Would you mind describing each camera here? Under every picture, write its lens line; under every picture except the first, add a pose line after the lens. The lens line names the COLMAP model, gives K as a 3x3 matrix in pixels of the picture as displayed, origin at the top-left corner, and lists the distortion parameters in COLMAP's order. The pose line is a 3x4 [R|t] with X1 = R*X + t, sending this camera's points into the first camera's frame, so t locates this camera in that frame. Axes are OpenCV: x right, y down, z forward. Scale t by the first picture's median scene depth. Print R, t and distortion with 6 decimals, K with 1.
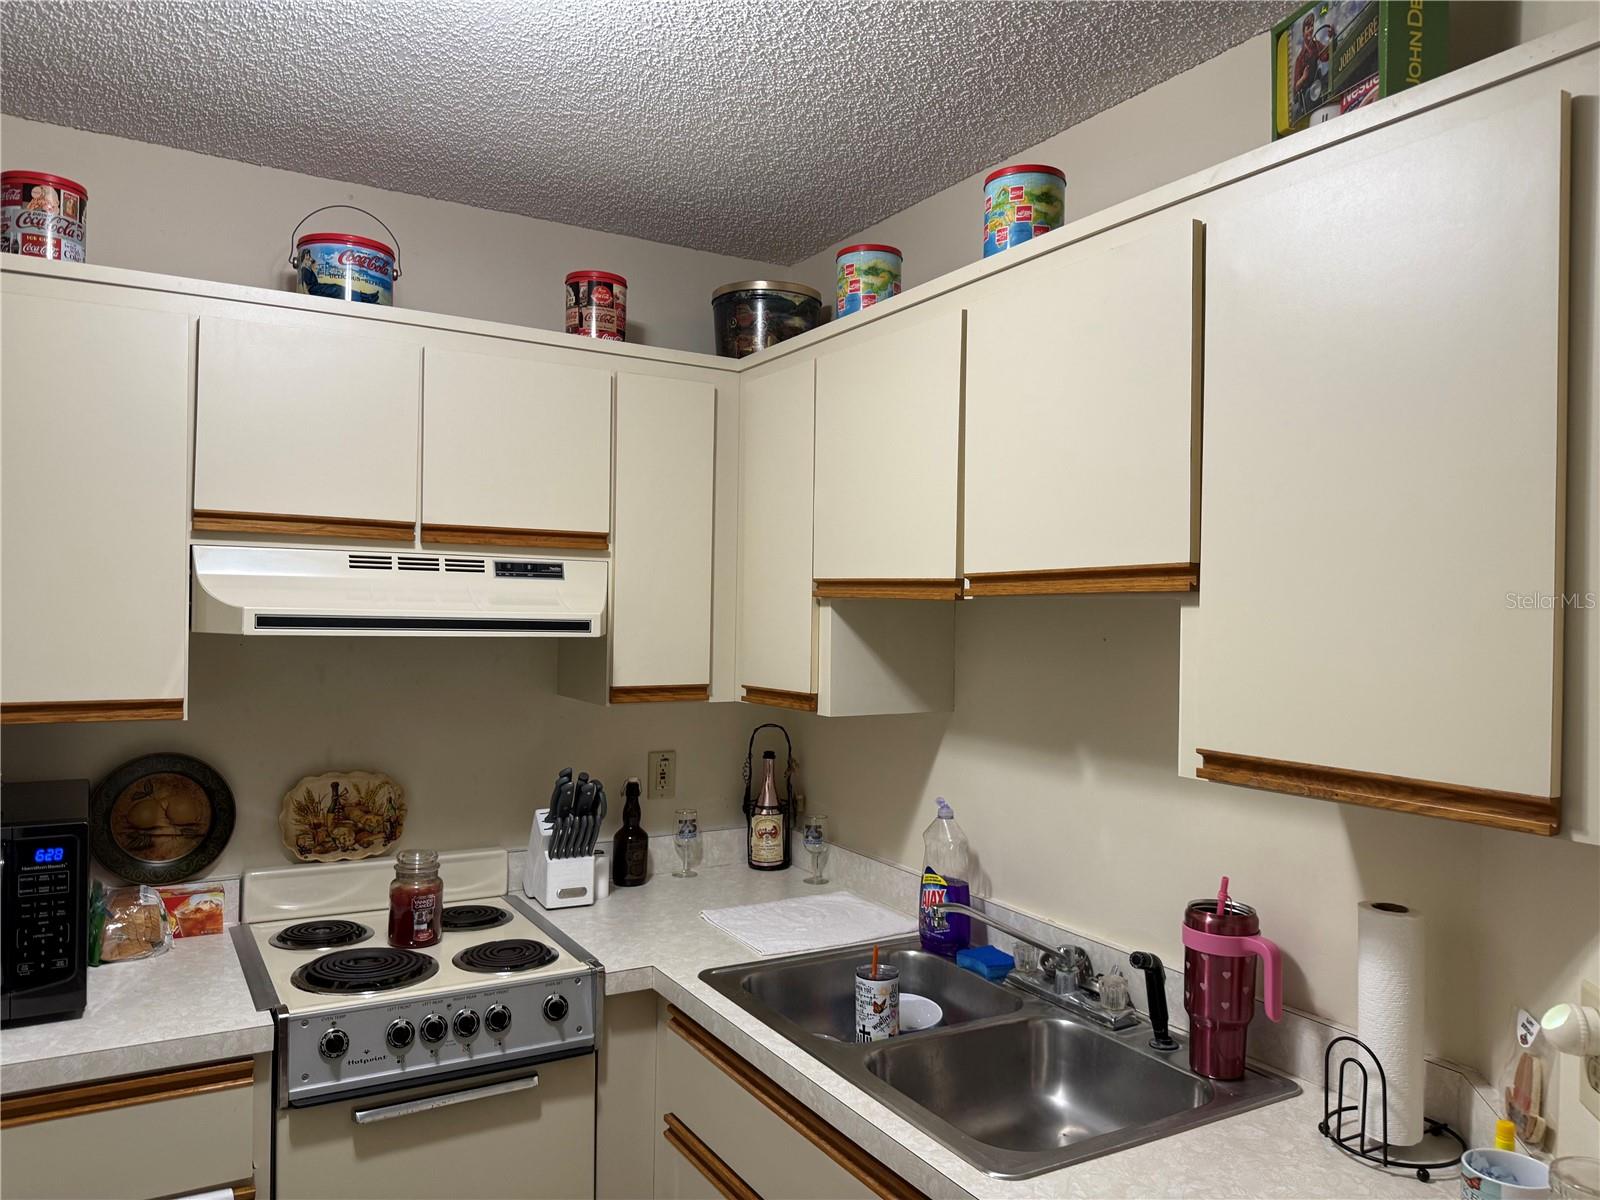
lens RADIAL K [[1164.7, 0, 800.0], [0, 1164.7, 600.0], [0, 0, 1]] dist [0.158856, -0.000784]
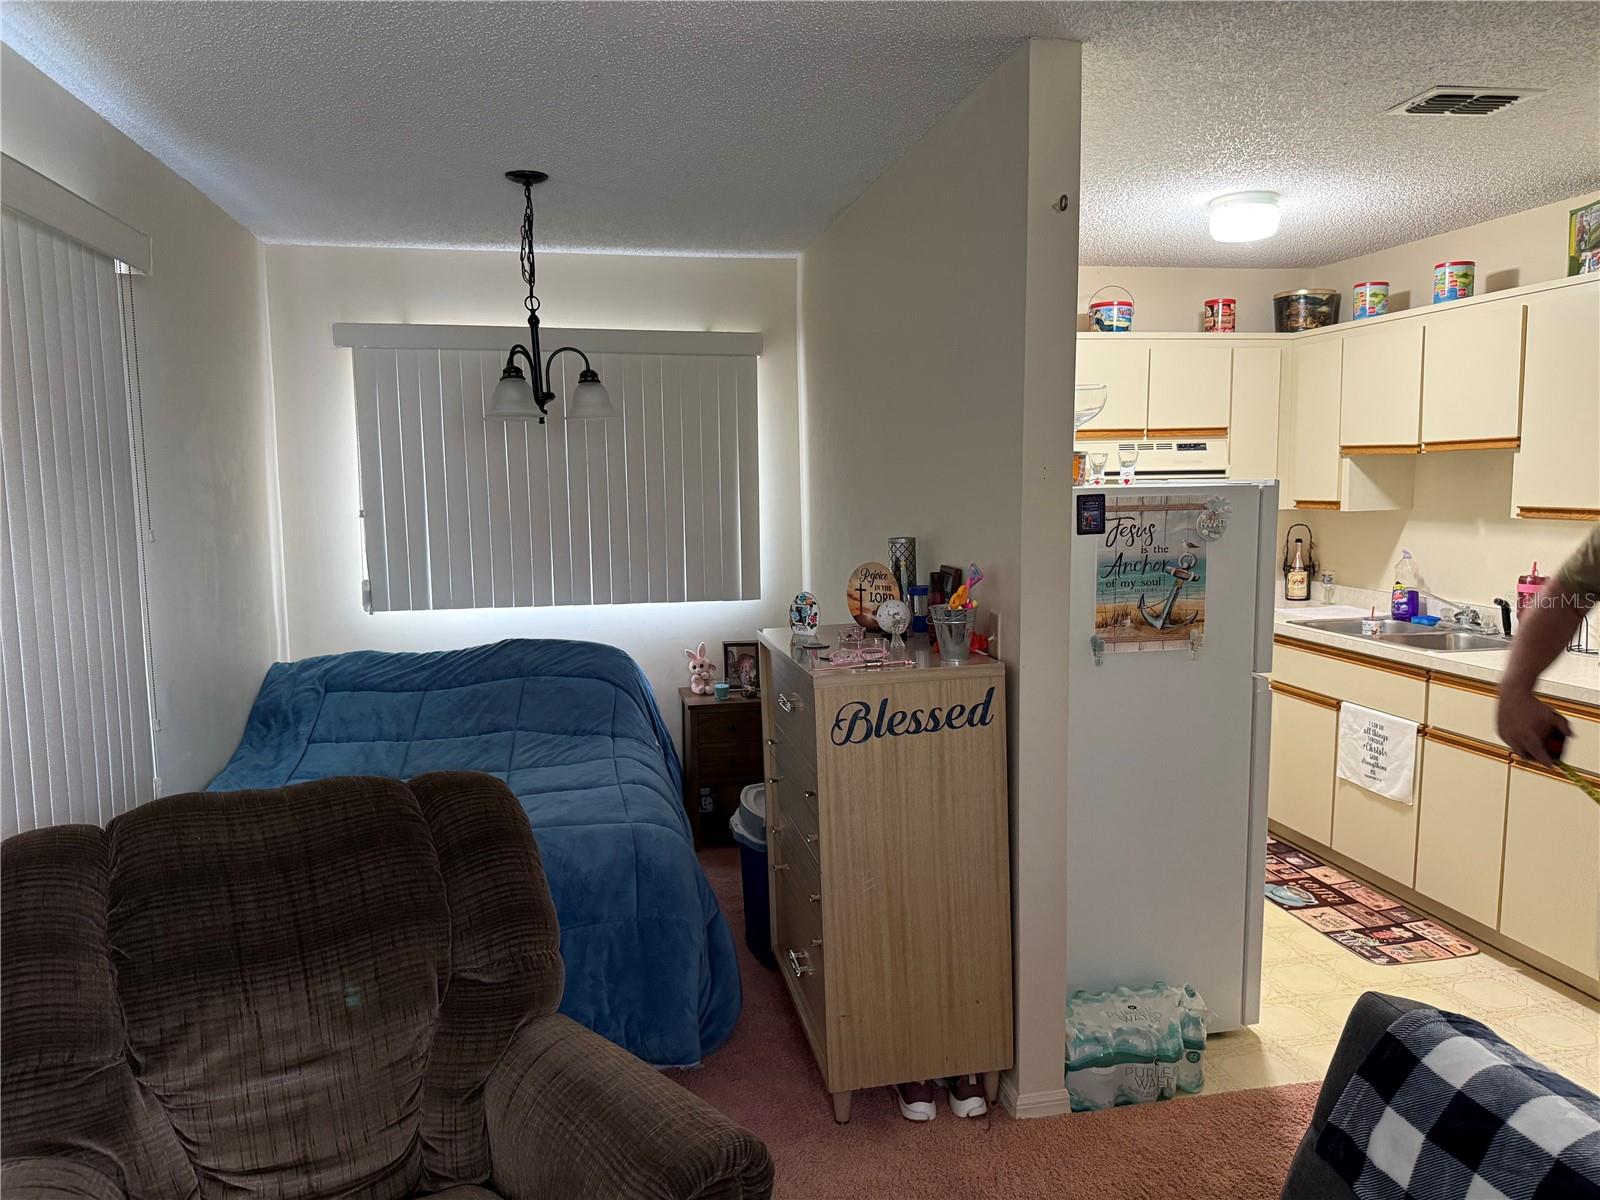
lens RADIAL K [[1165.3, 0, 770.3], [0, 1165.3, 614.5], [0, 0, 1]] dist [-0.052575, 0.066338]
pose [[0.934272, 0.005266, -0.356523, -0.201823], [0.041248, 0.991582, 0.122738, -0.013889], [0.354168, -0.129377, 0.926189, -1.310726]]
